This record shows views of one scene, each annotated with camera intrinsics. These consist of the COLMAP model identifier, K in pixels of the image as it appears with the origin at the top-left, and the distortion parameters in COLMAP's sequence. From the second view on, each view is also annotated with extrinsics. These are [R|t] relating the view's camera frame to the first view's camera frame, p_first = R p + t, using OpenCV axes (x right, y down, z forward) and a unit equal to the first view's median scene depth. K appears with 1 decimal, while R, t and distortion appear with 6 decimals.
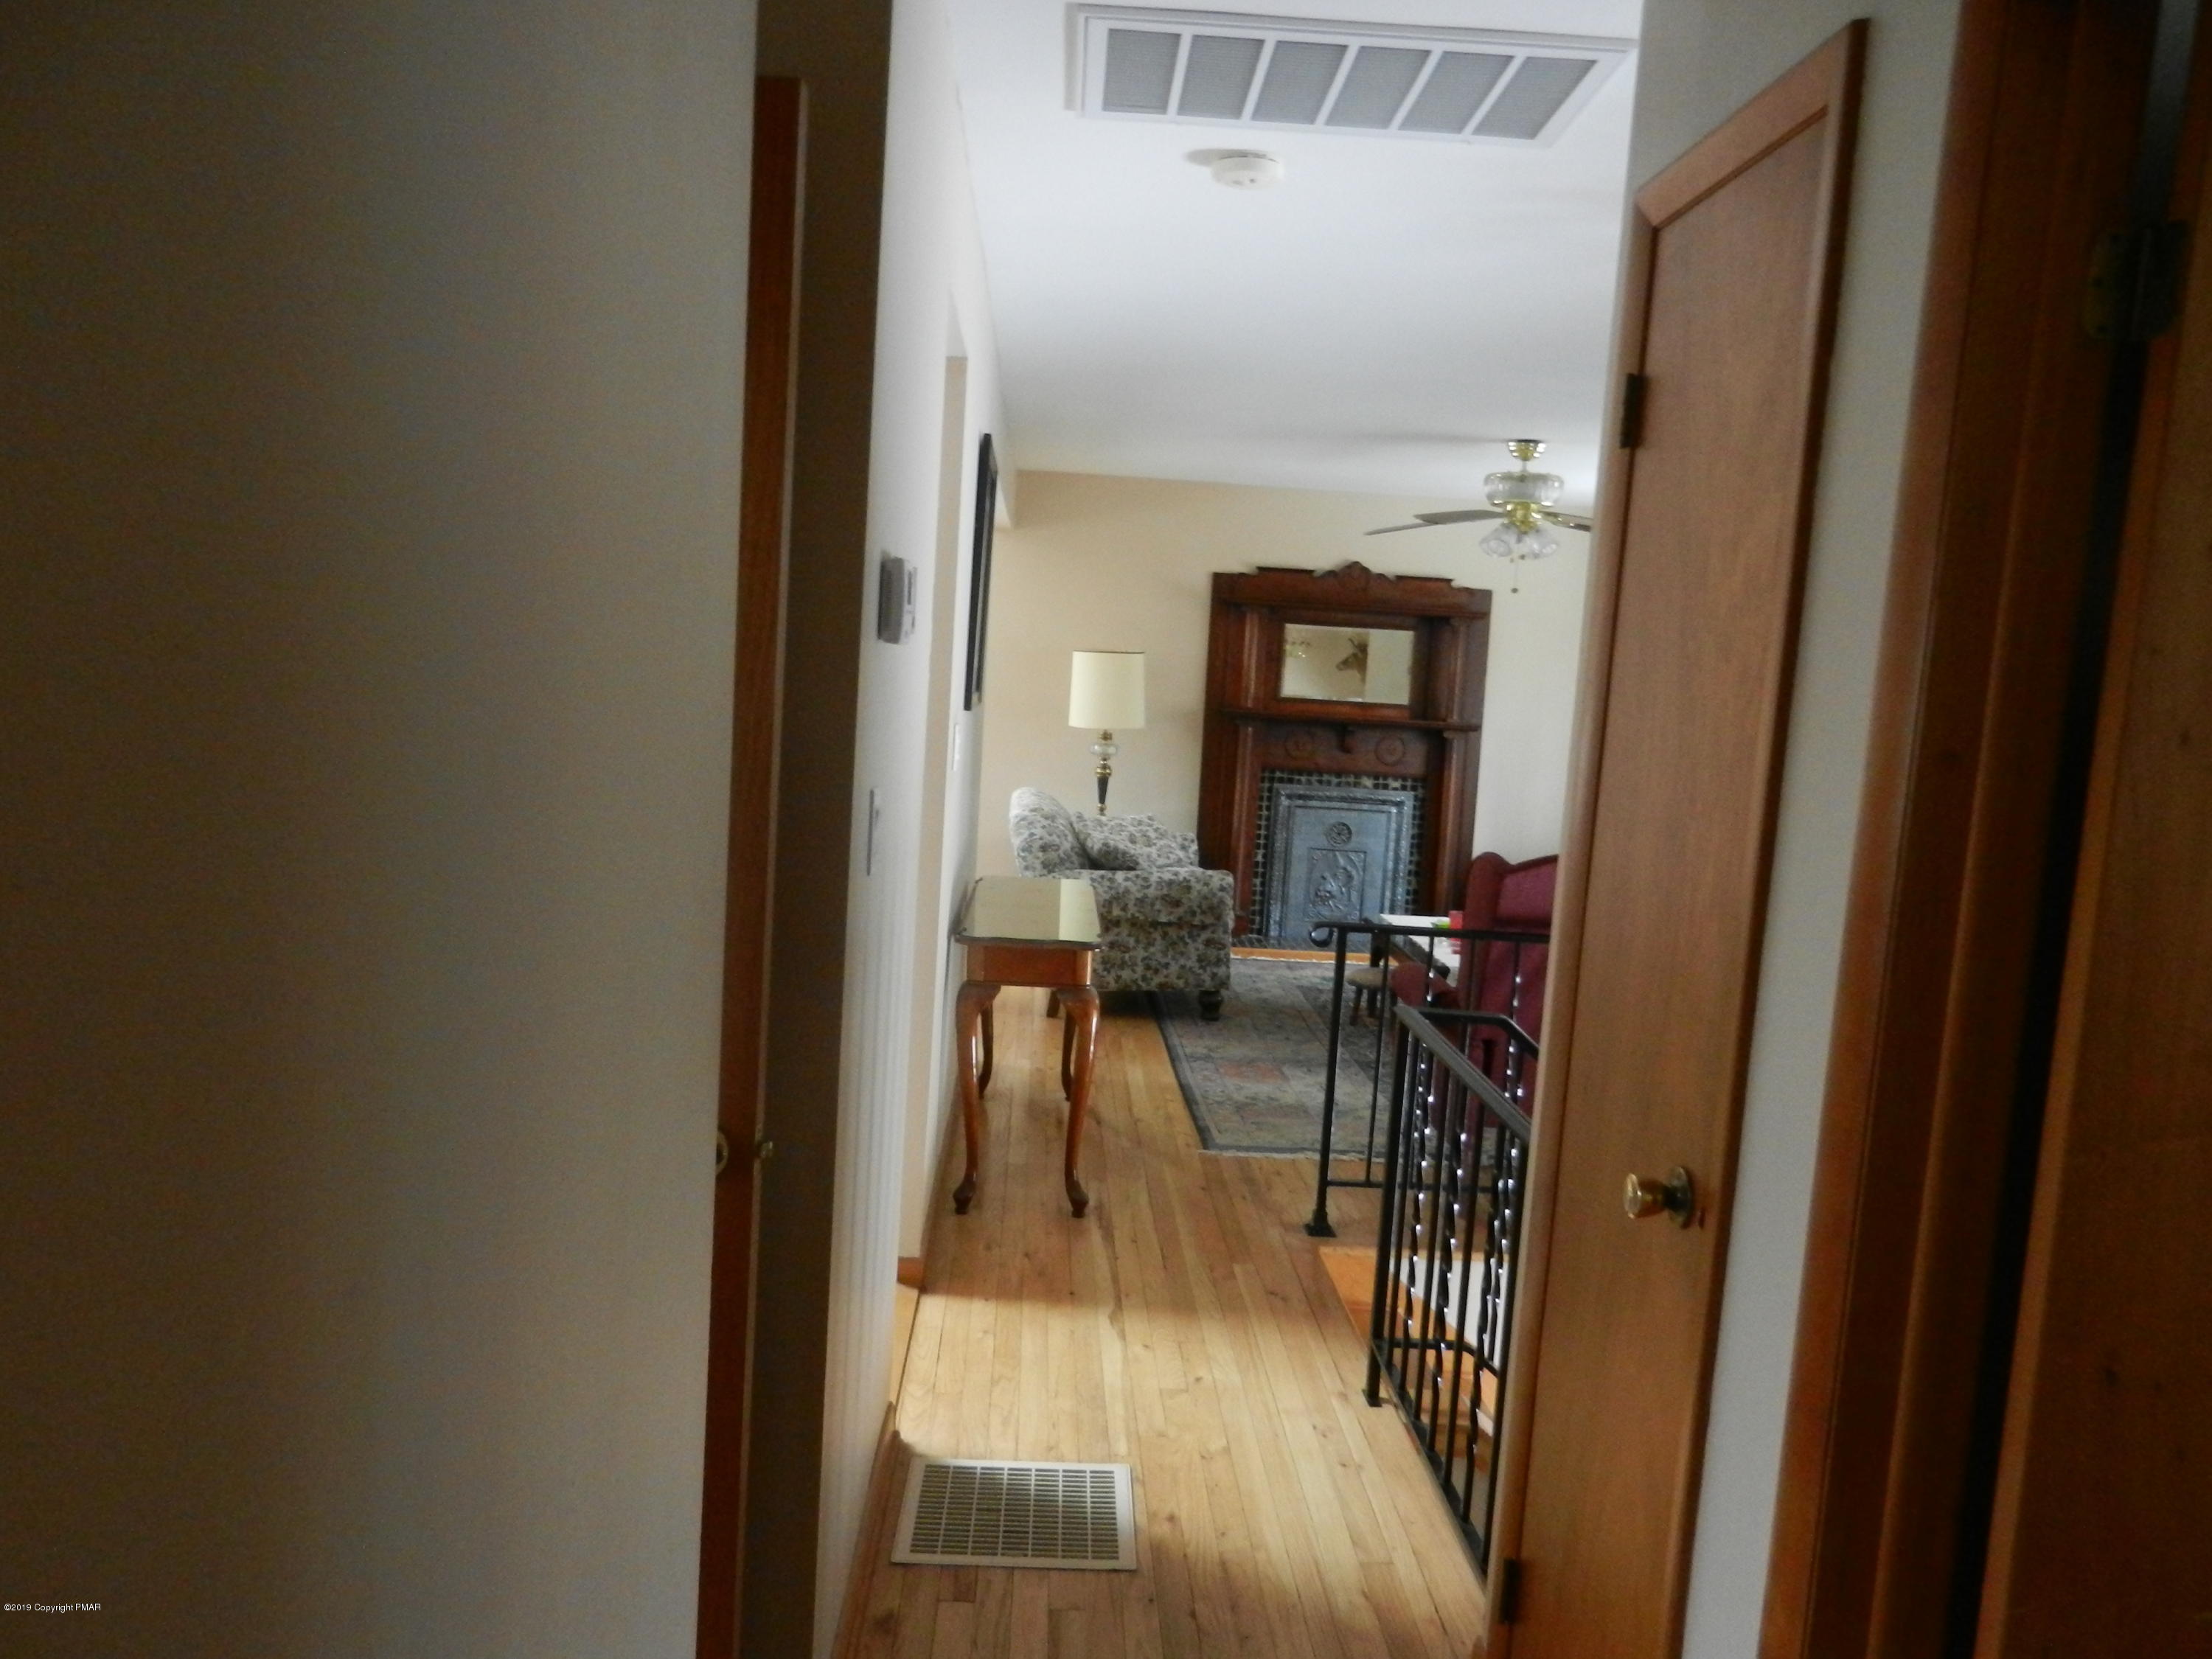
lens RADIAL K [[1643.4, 0, 1112.6], [0, 1643.4, 831.6], [0, 0, 1]] dist [0.010783, -0.002856]
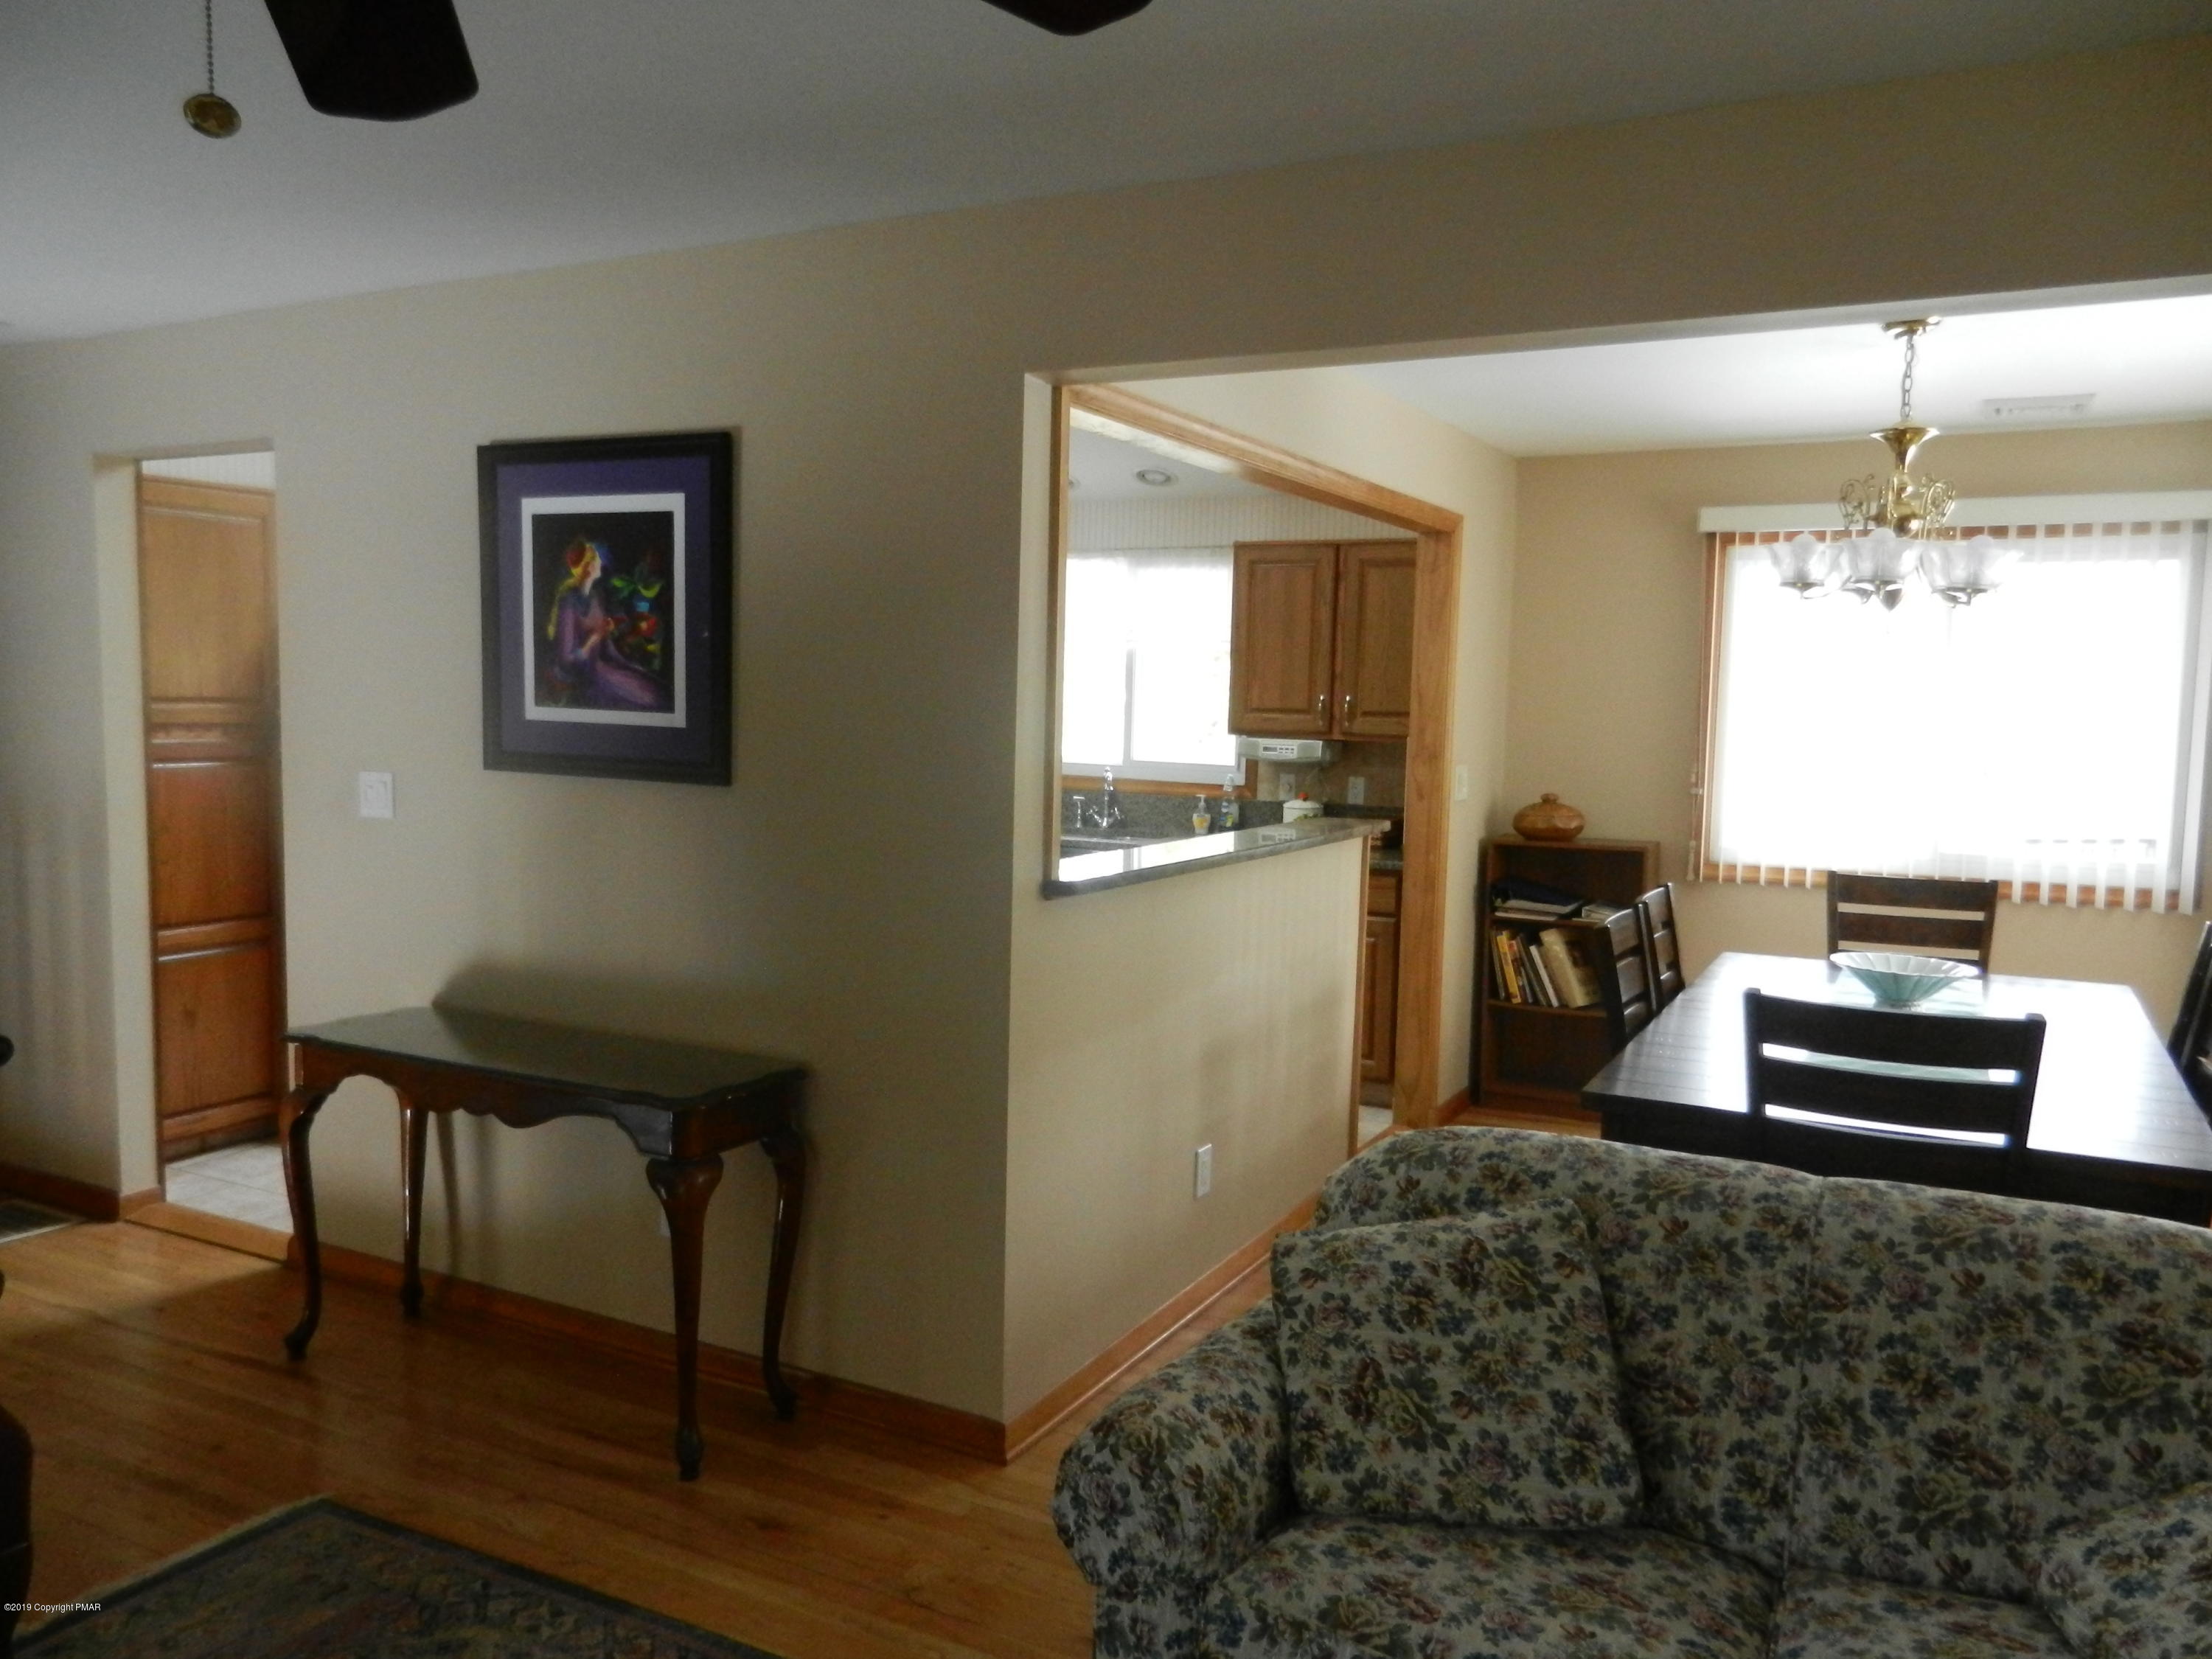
lens RADIAL K [[1643.4, 0, 1120.9], [0, 1643.4, 827.3], [0, 0, 1]] dist [0.010783, -0.002856]
pose [[-0.505094, 0.000279, -0.863064, 0.244354], [-0.138300, 0.987051, 0.081257, -0.078940], [0.851911, 0.160404, -0.498515, 0.855790]]
